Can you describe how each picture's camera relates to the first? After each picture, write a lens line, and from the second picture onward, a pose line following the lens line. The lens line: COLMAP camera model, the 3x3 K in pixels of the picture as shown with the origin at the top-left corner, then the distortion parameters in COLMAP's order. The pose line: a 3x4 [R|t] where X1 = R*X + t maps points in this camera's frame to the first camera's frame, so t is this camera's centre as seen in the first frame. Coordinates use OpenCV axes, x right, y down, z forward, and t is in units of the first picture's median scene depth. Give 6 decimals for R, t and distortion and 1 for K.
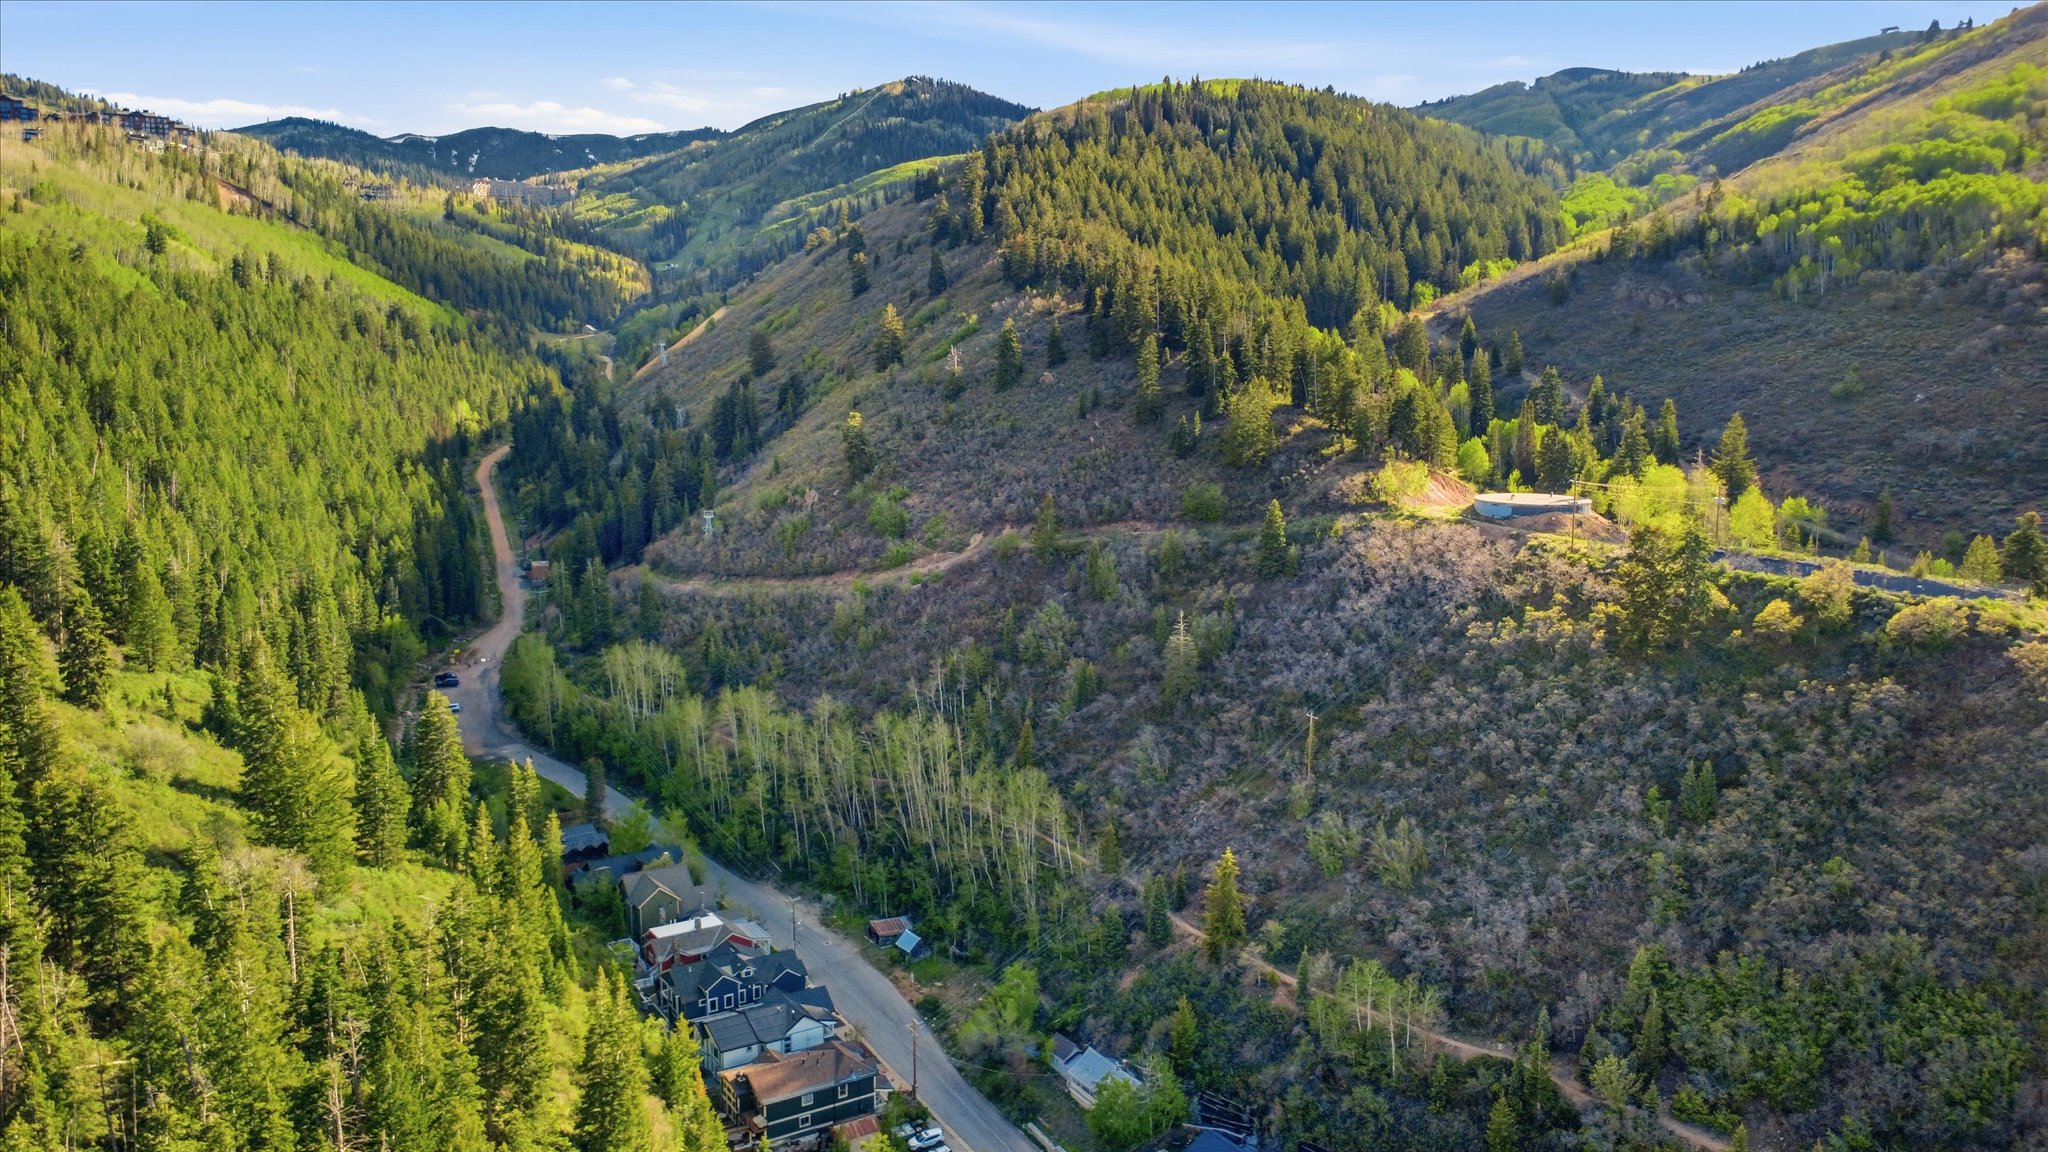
lens RADIAL K [[1489.1, 0, 1029.8], [0, 1489.1, 575.9], [0, 0, 1]] dist [-0.004059, 0.002267]
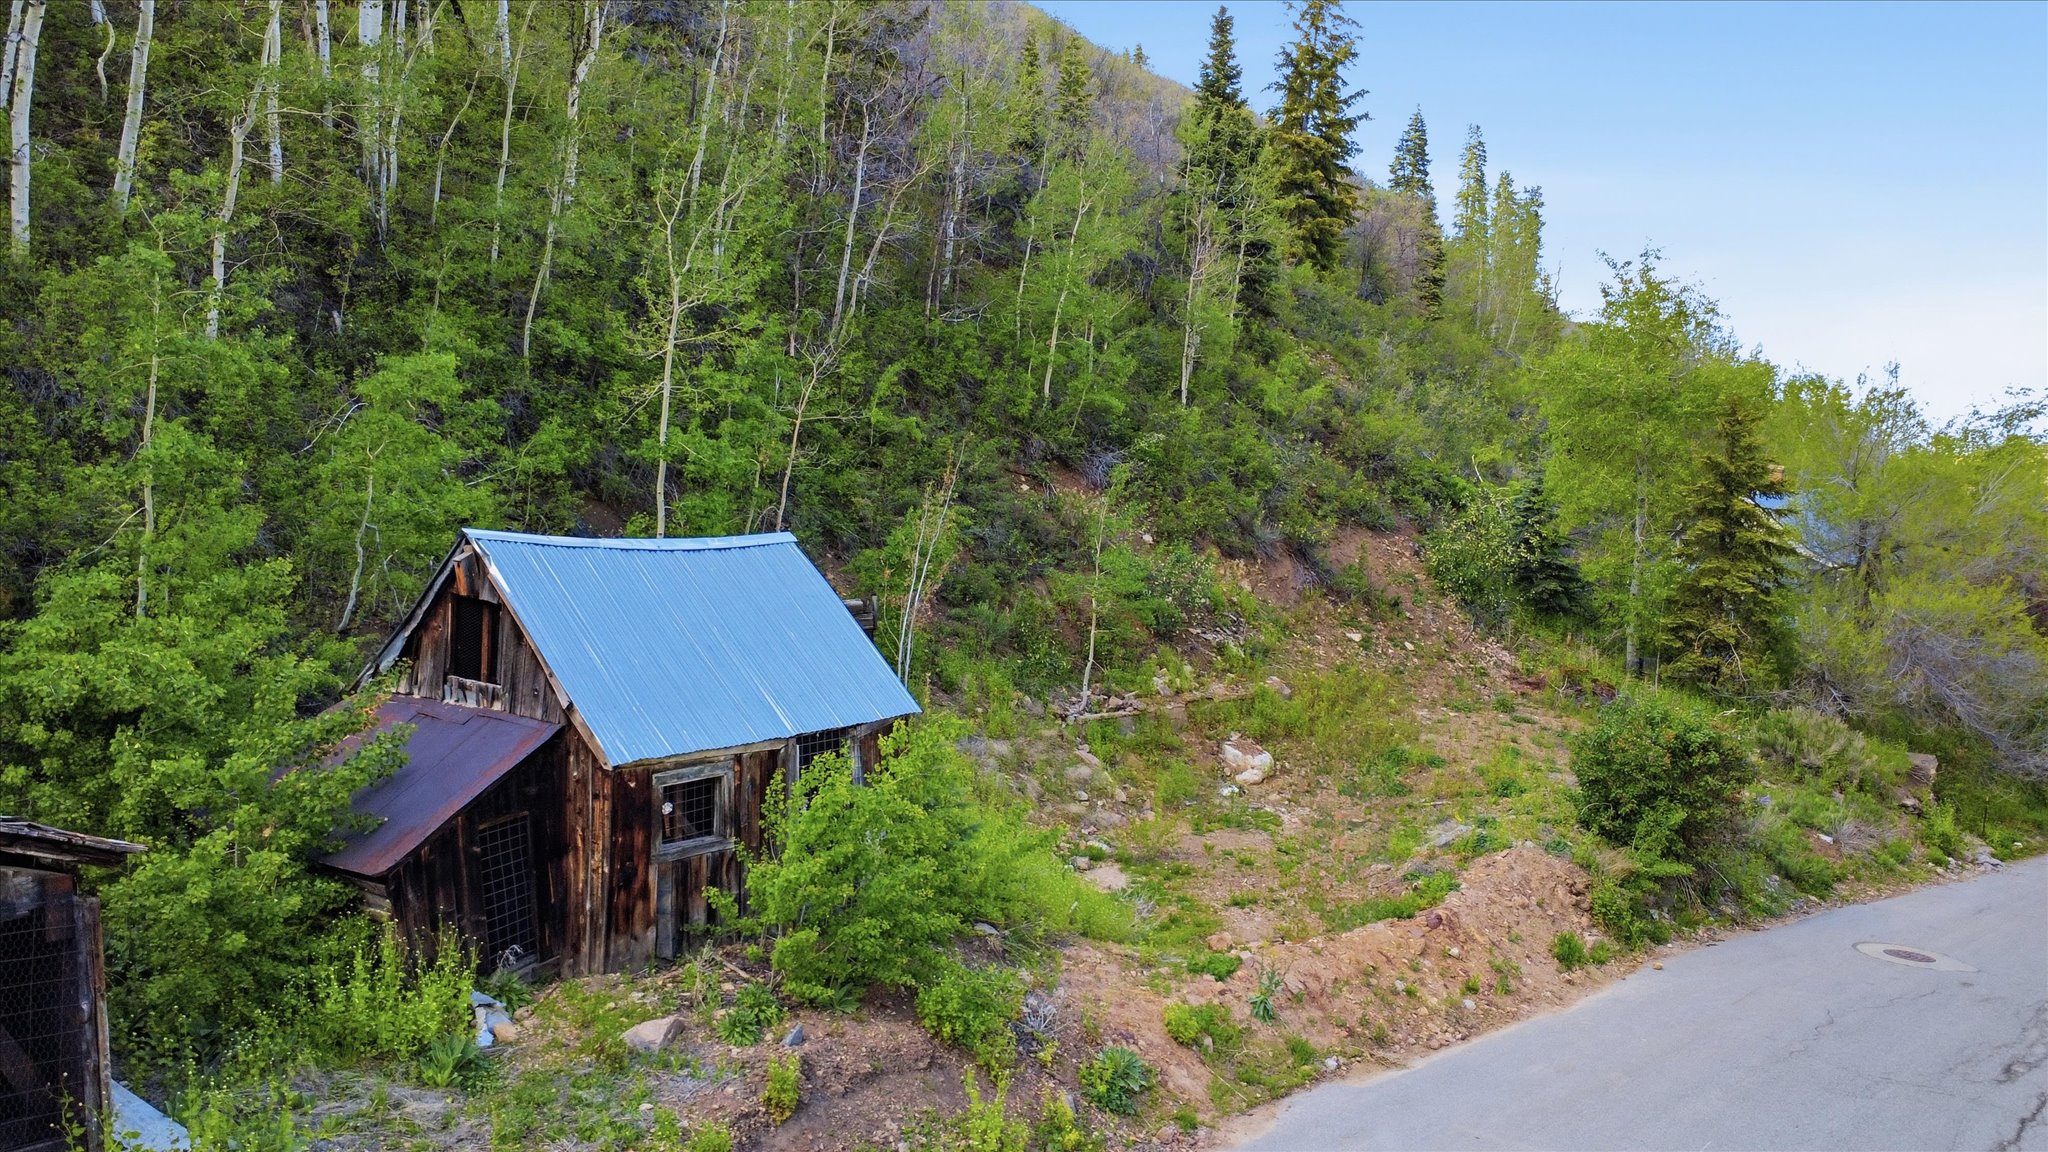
lens RADIAL K [[1489.1, 0, 1027.6], [0, 1489.1, 559.8], [0, 0, 1]] dist [-0.004059, 0.002267]
pose [[-0.310128, -0.062547, 0.948635, -0.132067], [0.126788, 0.986199, 0.106473, 0.214818], [-0.942202, 0.153296, -0.297918, 0.910700]]
